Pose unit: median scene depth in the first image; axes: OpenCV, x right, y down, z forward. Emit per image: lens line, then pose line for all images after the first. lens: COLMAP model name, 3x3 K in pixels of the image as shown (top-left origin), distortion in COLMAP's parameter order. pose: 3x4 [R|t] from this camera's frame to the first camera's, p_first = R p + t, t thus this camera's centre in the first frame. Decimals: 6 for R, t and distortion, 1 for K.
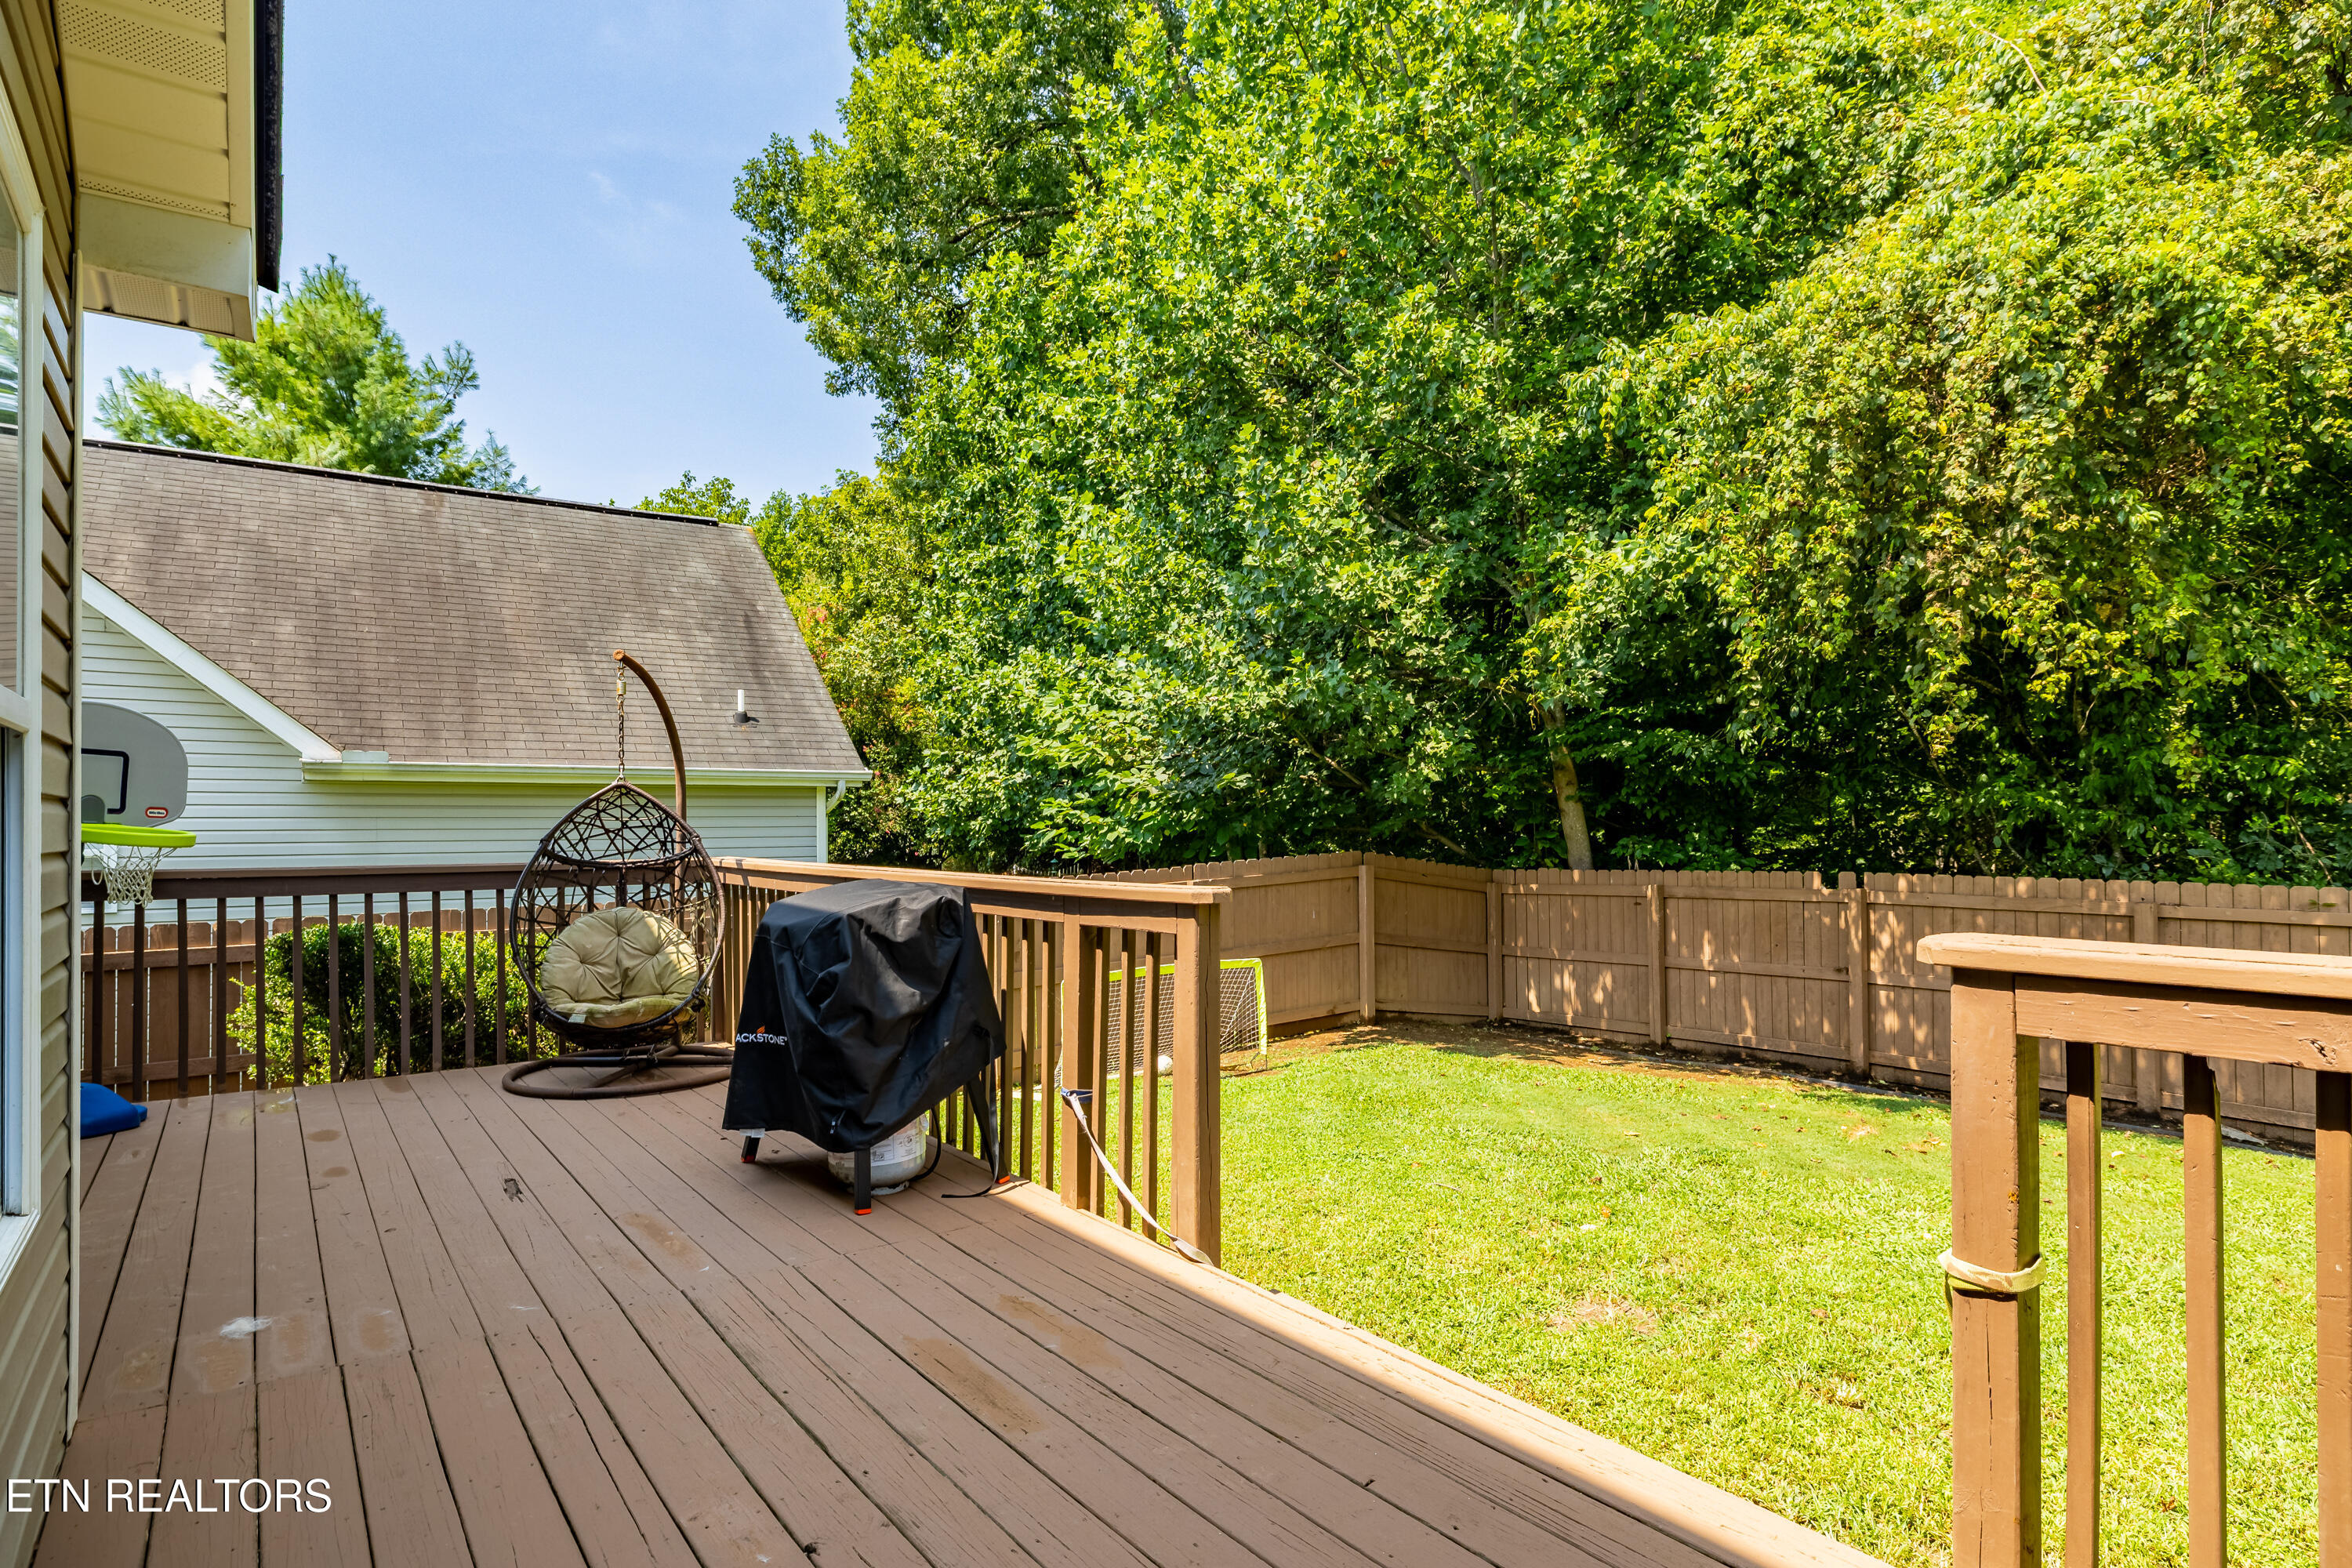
lens RADIAL K [[1221.8, 0, 1166.2], [0, 1221.8, 817.2], [0, 0, 1]] dist [0.000214, -0.000263]
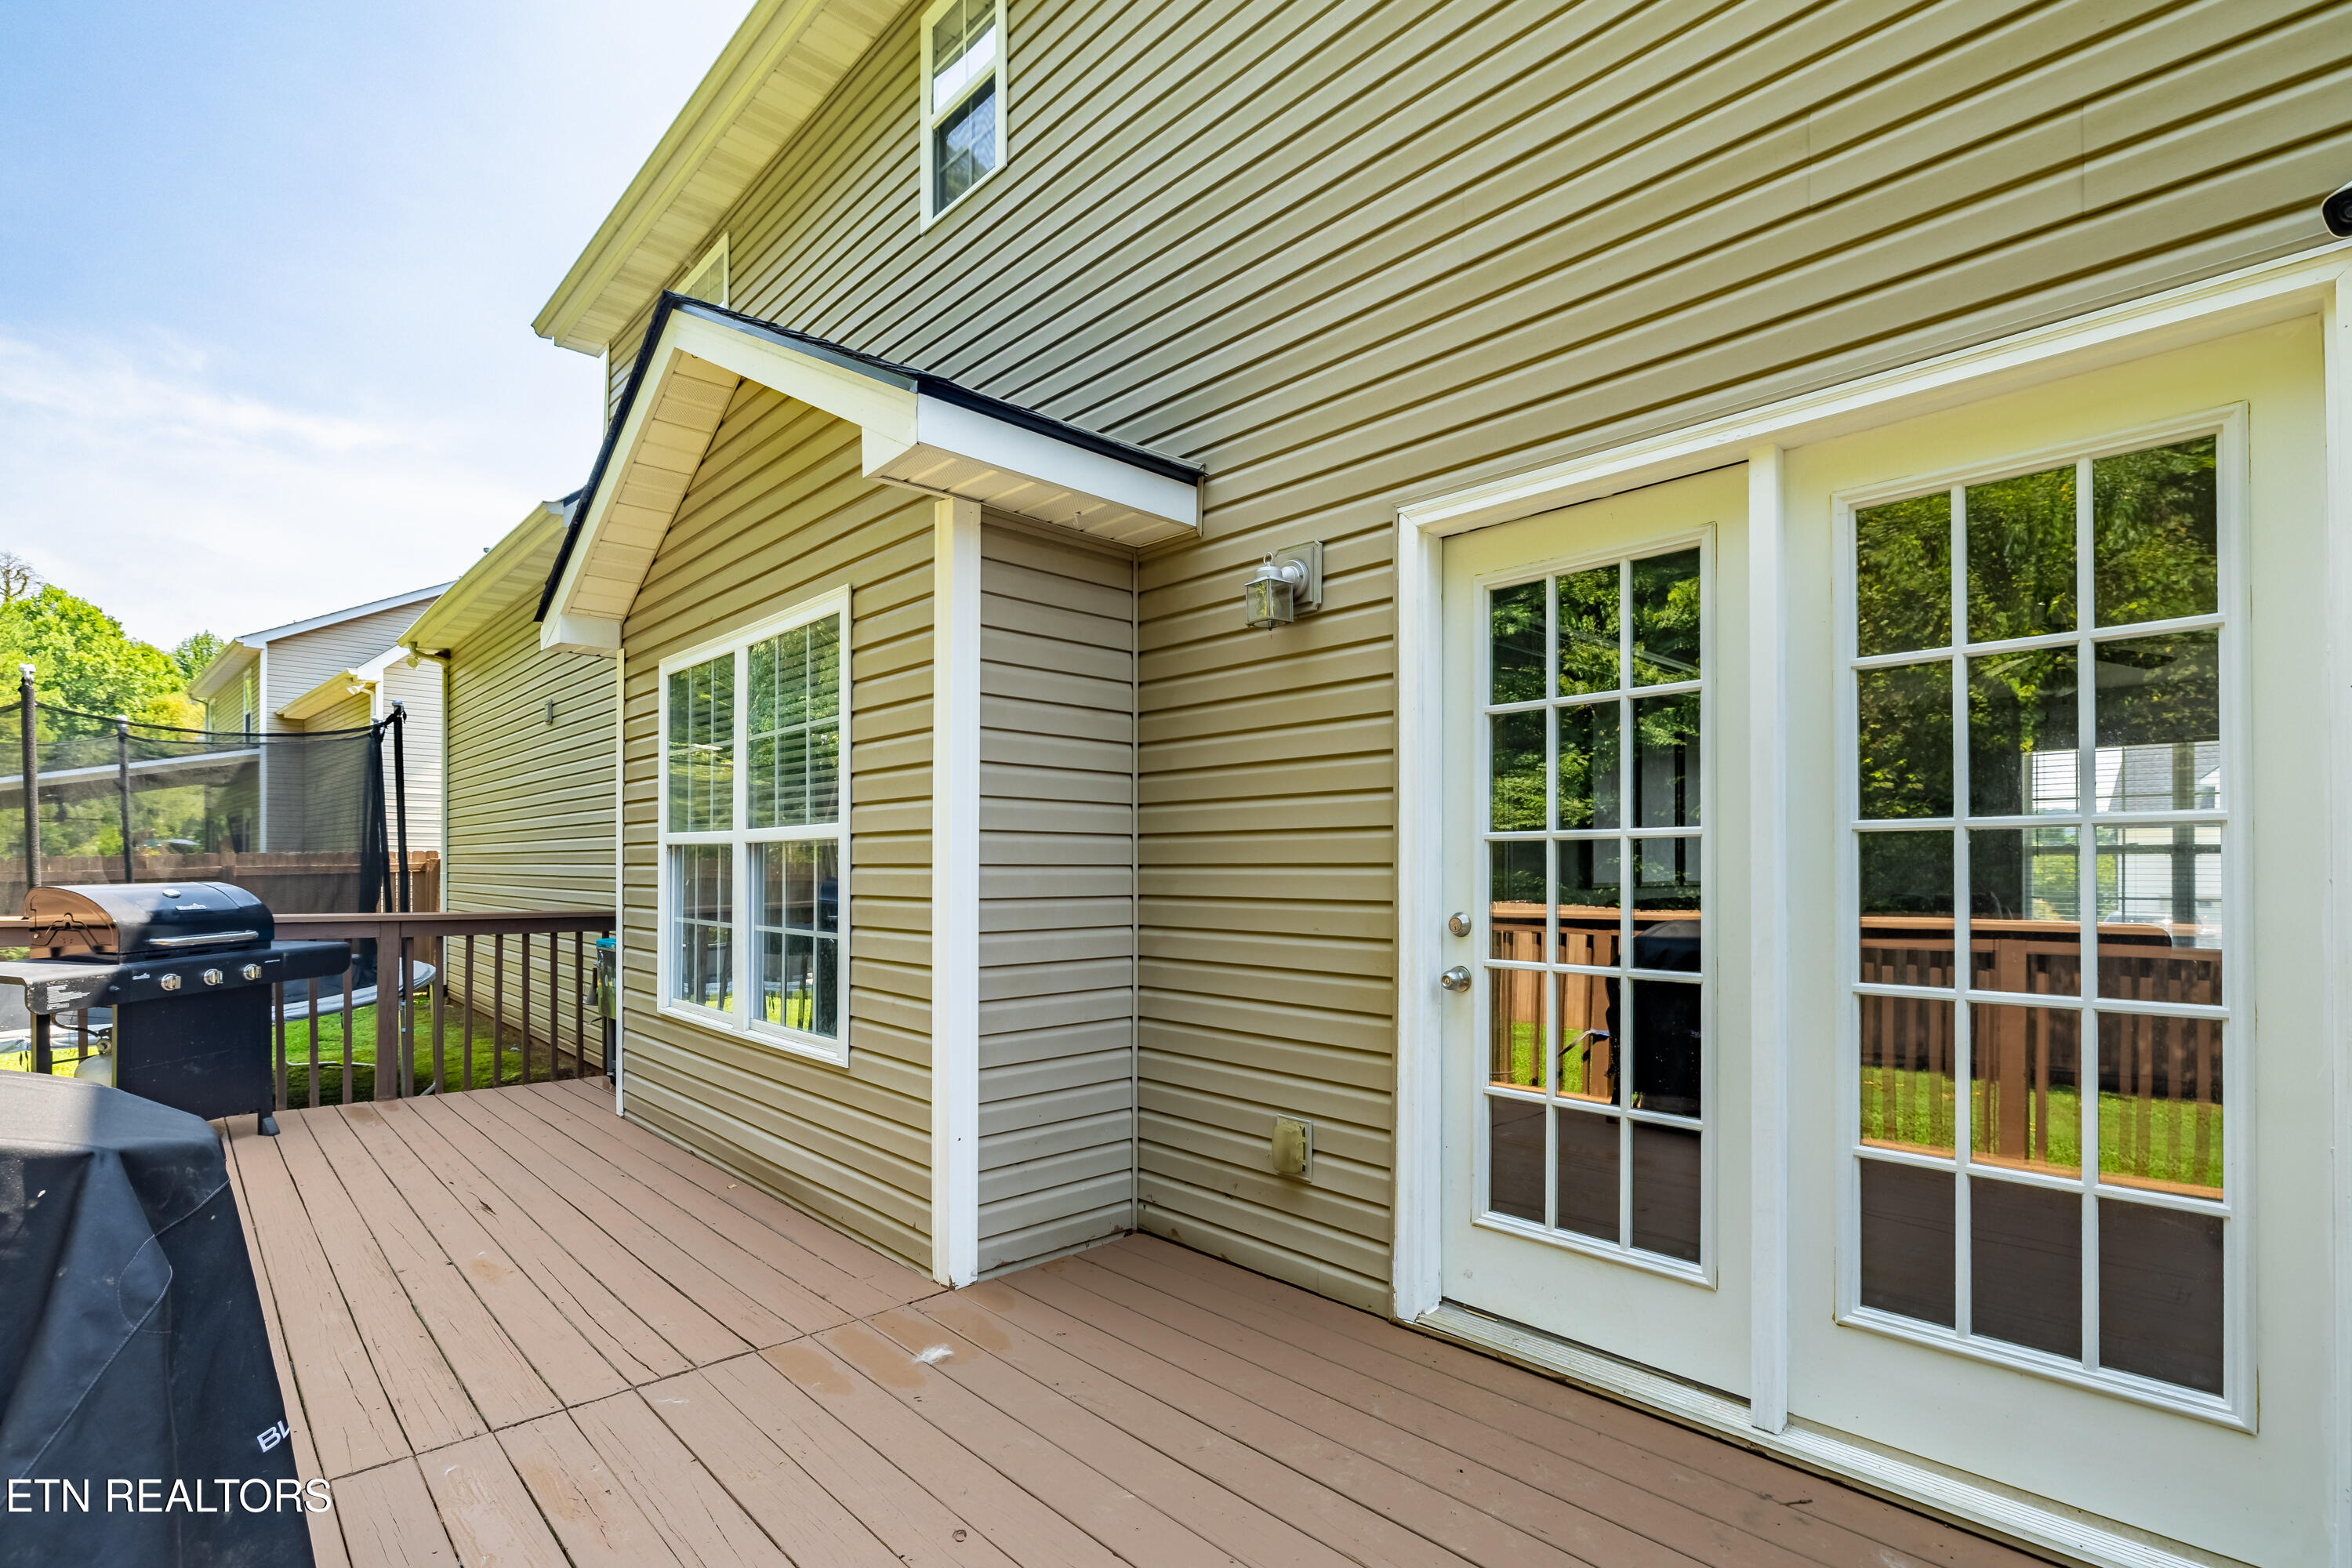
lens RADIAL K [[1088.6, 0, 1186.3], [0, 1088.6, 857.6], [0, 0, 1]] dist [-0.004214, -0.000299]
pose [[-0.993635, 0.002906, -0.112612, -0.216558], [0.004721, 0.999863, -0.015851, -0.000030], [0.112550, -0.016282, -0.993513, 0.491054]]
